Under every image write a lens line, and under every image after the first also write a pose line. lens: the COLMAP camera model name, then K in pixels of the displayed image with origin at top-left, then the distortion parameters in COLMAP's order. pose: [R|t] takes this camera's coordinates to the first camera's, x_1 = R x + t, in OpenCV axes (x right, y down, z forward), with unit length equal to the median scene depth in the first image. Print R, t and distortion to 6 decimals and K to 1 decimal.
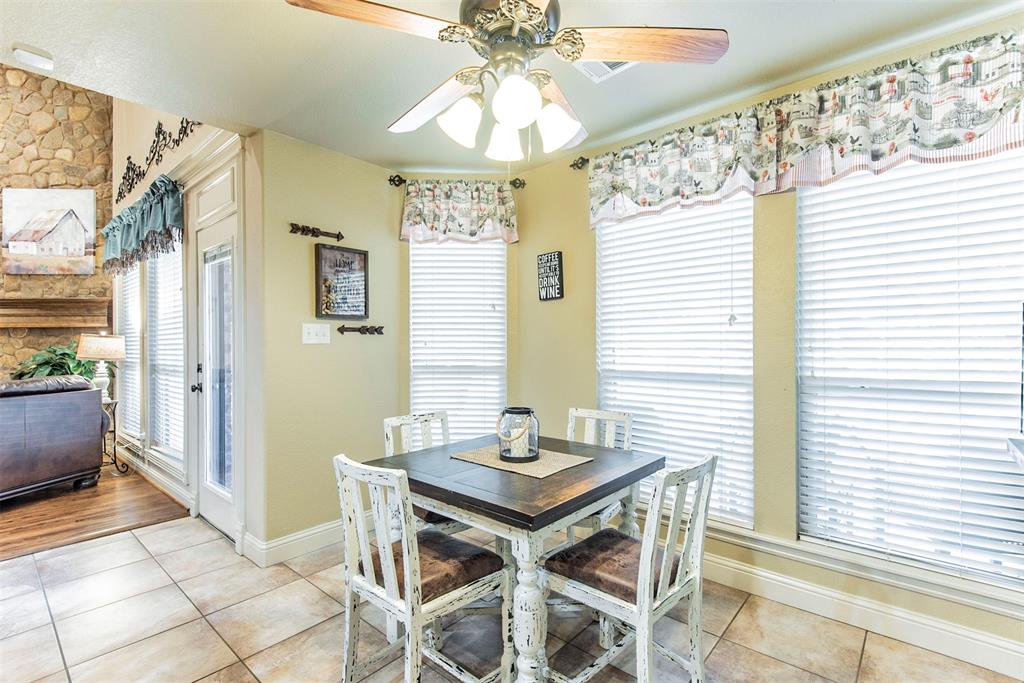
lens RADIAL K [[467.2, 0, 512.0], [0, 467.2, 341.5], [0, 0, 1]] dist [0.013467, -0.005897]
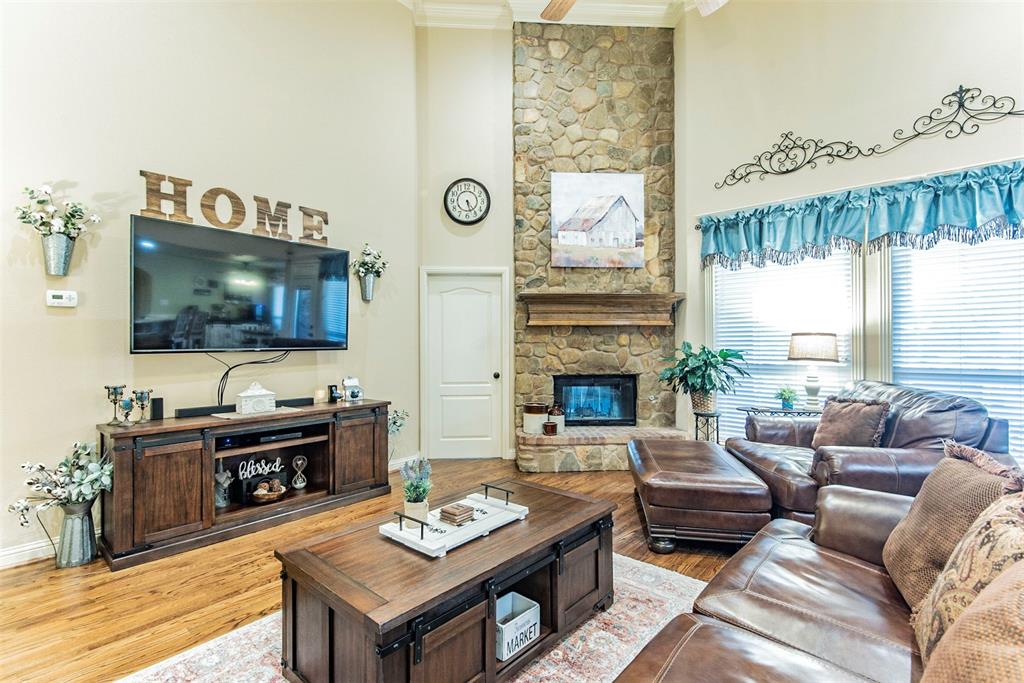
lens RADIAL K [[463.2, 0, 512.1], [0, 463.2, 345.4], [0, 0, 1]] dist [0.034637, -0.021489]
pose [[0.999970, 0.005130, -0.005880, -1.152037], [-0.005091, 0.999965, 0.006660, 0.003796], [0.005914, -0.006629, 0.999961, 0.097350]]
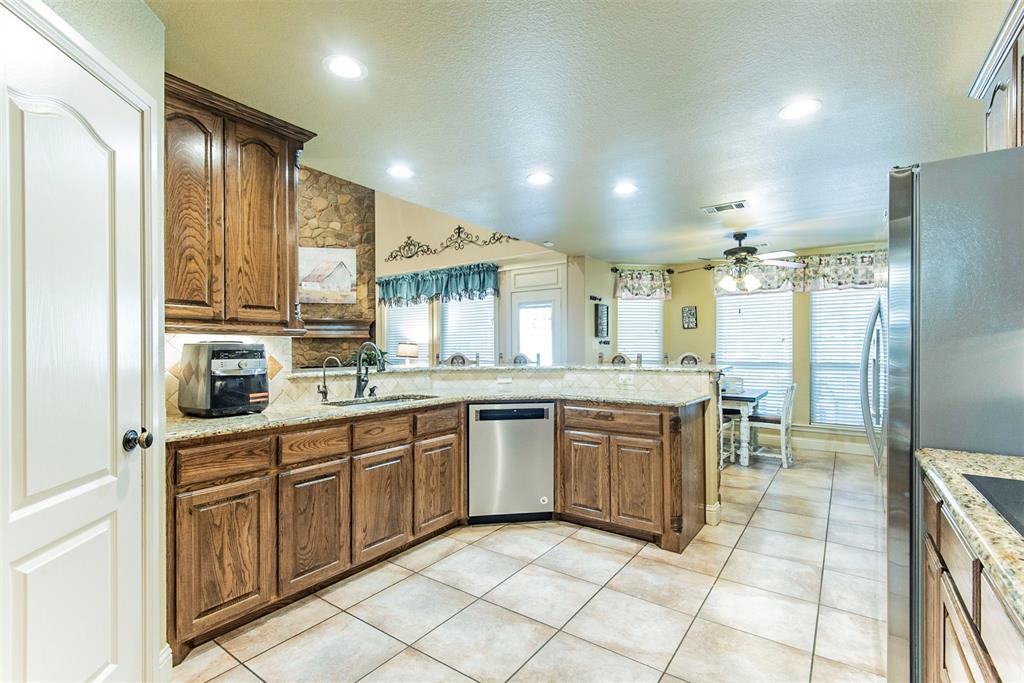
lens RADIAL K [[463.2, 0, 512.1], [0, 463.2, 345.4], [0, 0, 1]] dist [0.034637, -0.021489]
pose [[0.995796, 0.003018, 0.091544, -0.521463], [-0.003086, 0.999995, 0.000606, -0.006896], [-0.091542, -0.000886, 0.995801, -0.586984]]
